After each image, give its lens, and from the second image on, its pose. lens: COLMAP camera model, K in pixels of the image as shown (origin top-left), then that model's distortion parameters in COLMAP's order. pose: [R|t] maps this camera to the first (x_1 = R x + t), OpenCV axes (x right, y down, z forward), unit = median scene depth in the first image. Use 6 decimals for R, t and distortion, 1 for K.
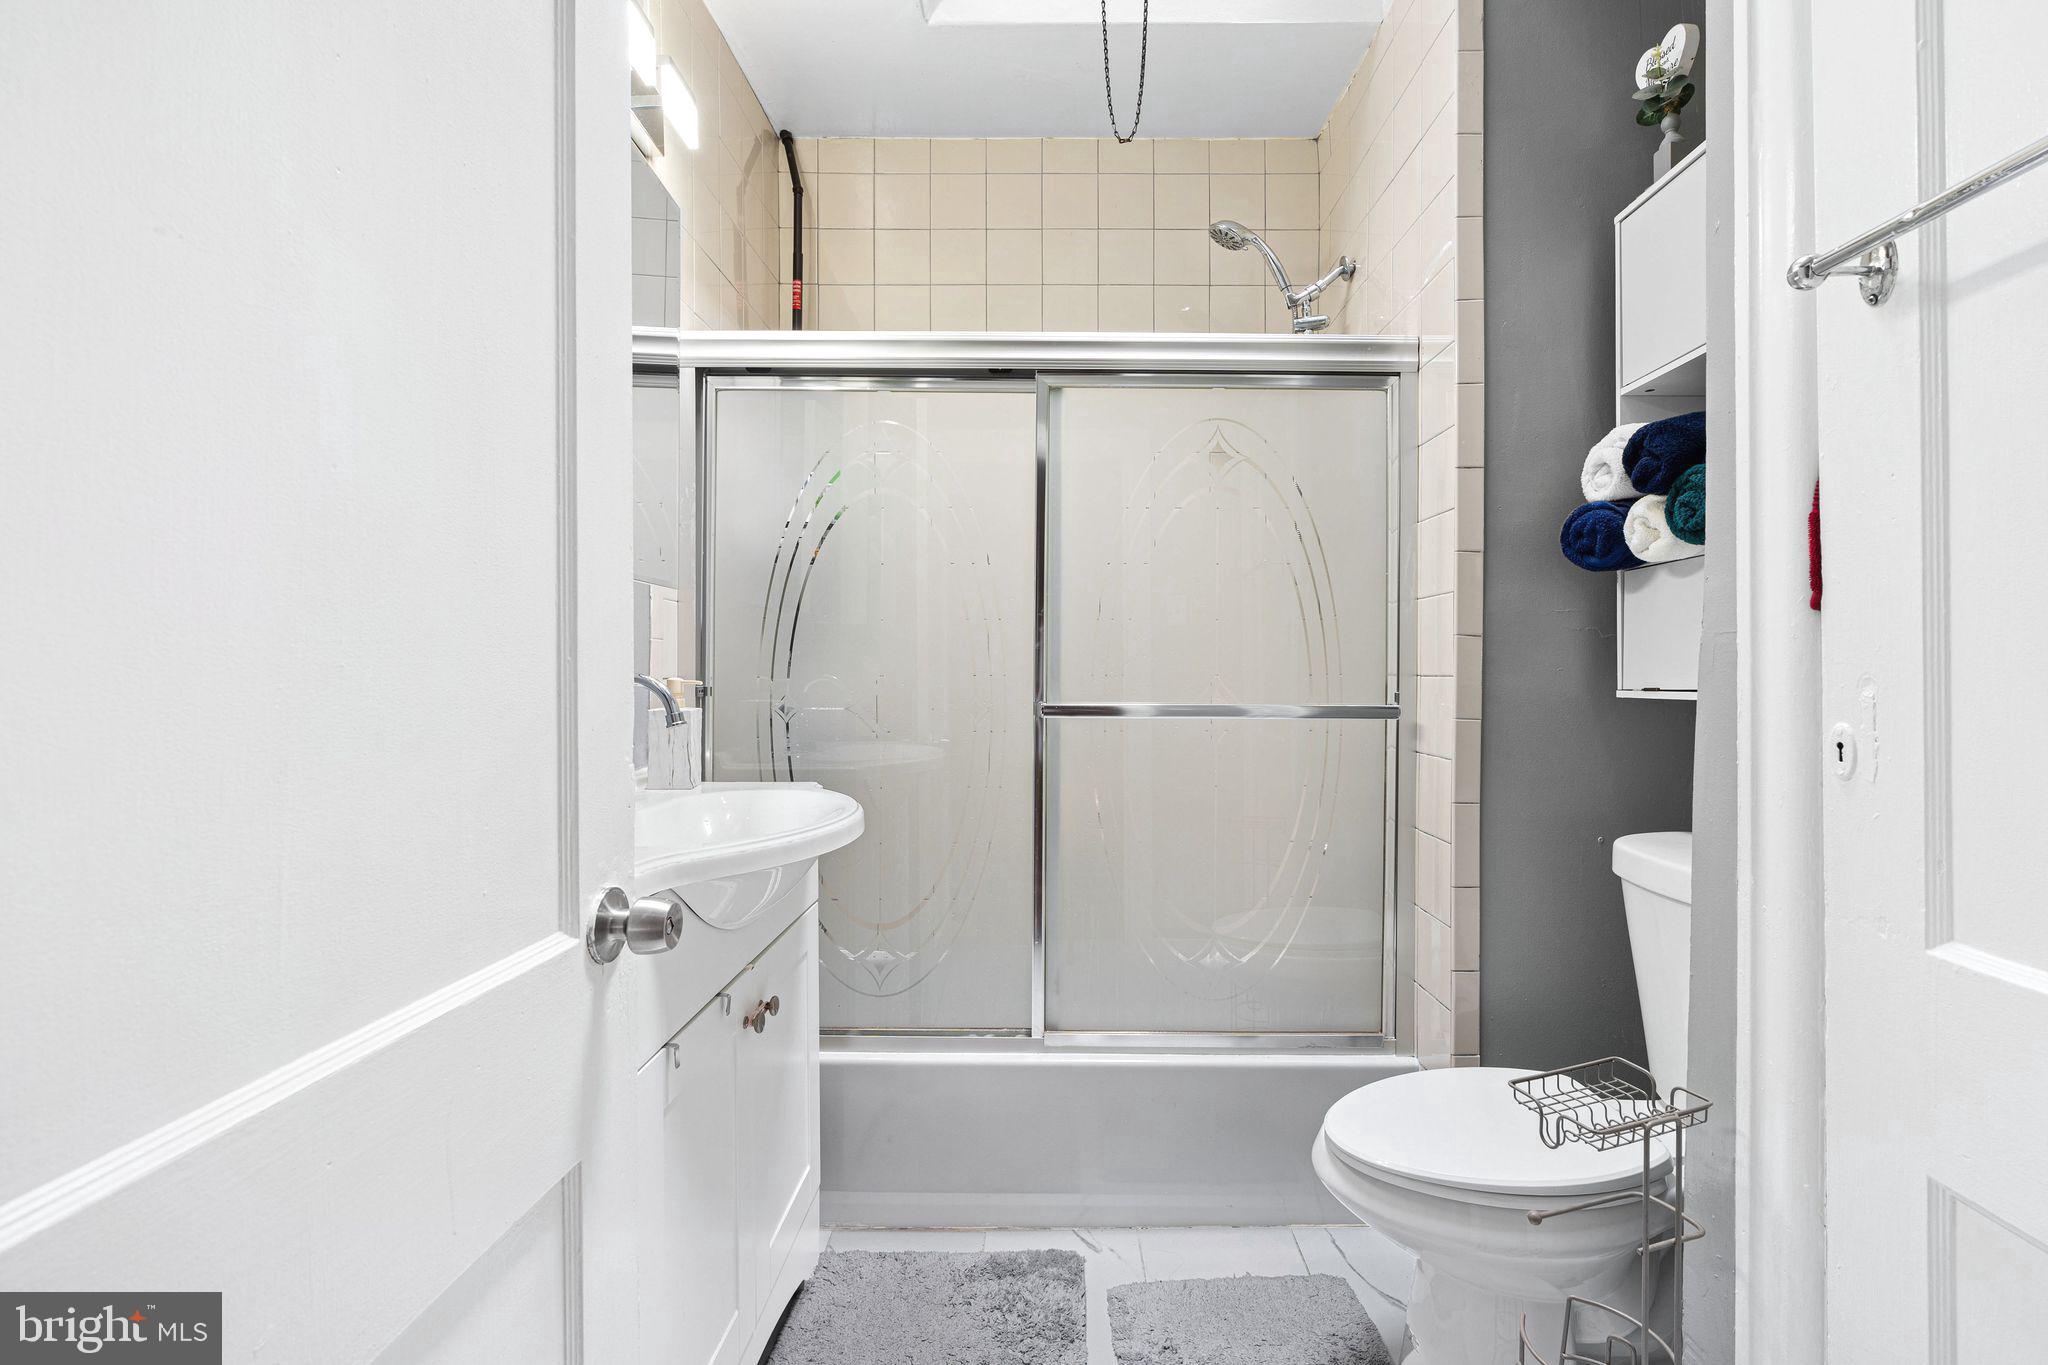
lens RADIAL K [[949.4, 0, 1029.0], [0, 949.4, 679.2], [0, 0, 1]] dist [0.000638, 0.000044]
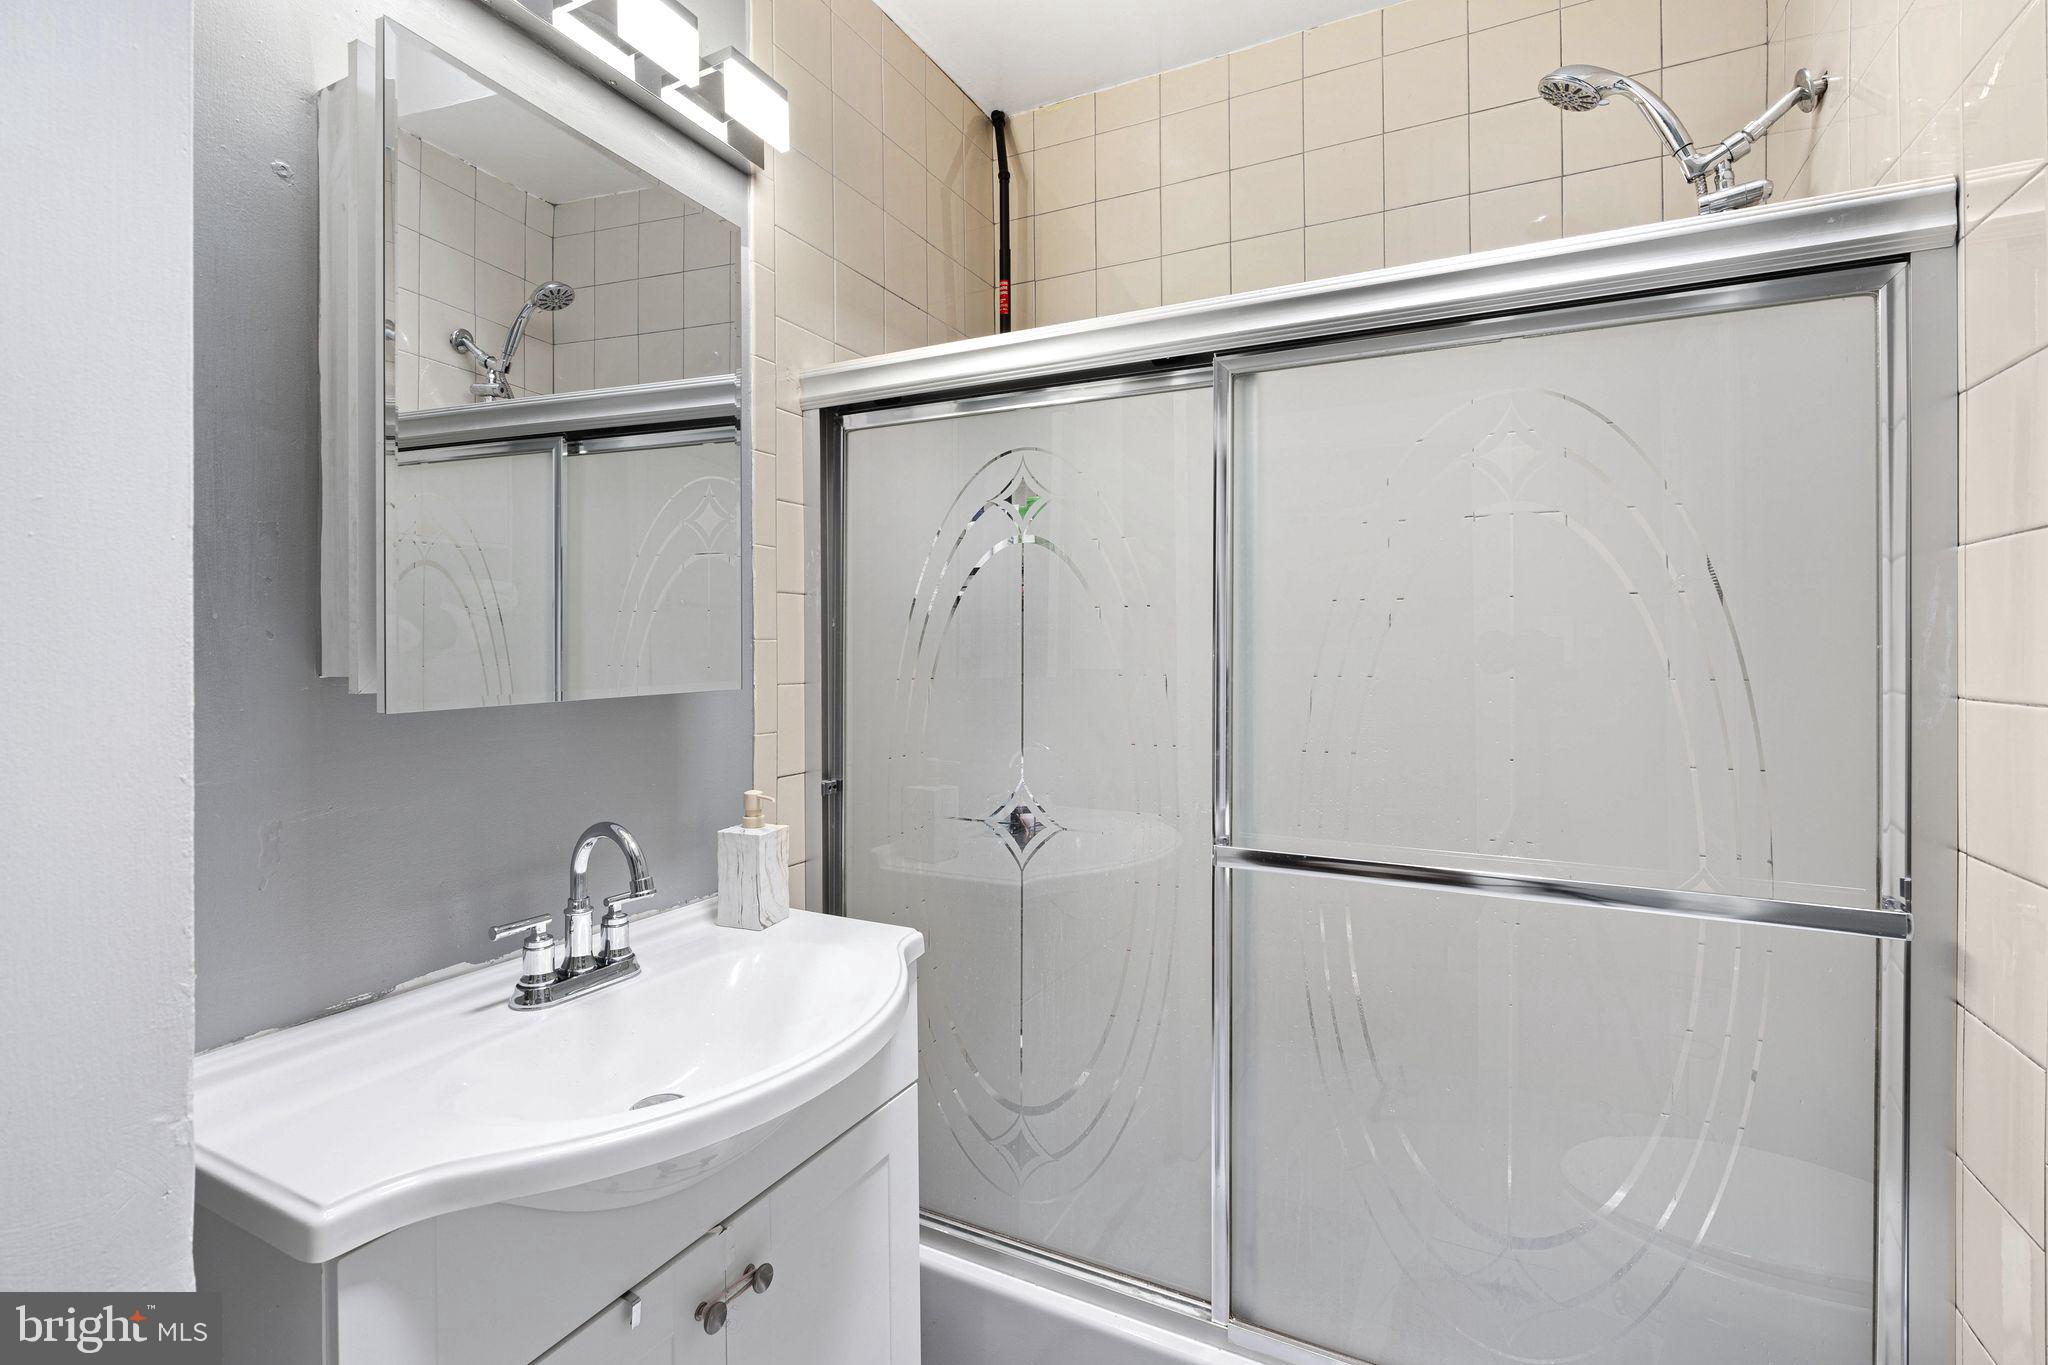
lens RADIAL K [[919.6, 0, 1025.2], [0, 919.6, 652.9], [0, 0, 1]] dist [-0.000277, 0.000699]
pose [[0.898572, -0.004169, -0.438807, 0.156609], [0.002974, 0.999990, -0.003409, -0.094073], [0.438816, 0.001758, 0.898575, 0.302228]]
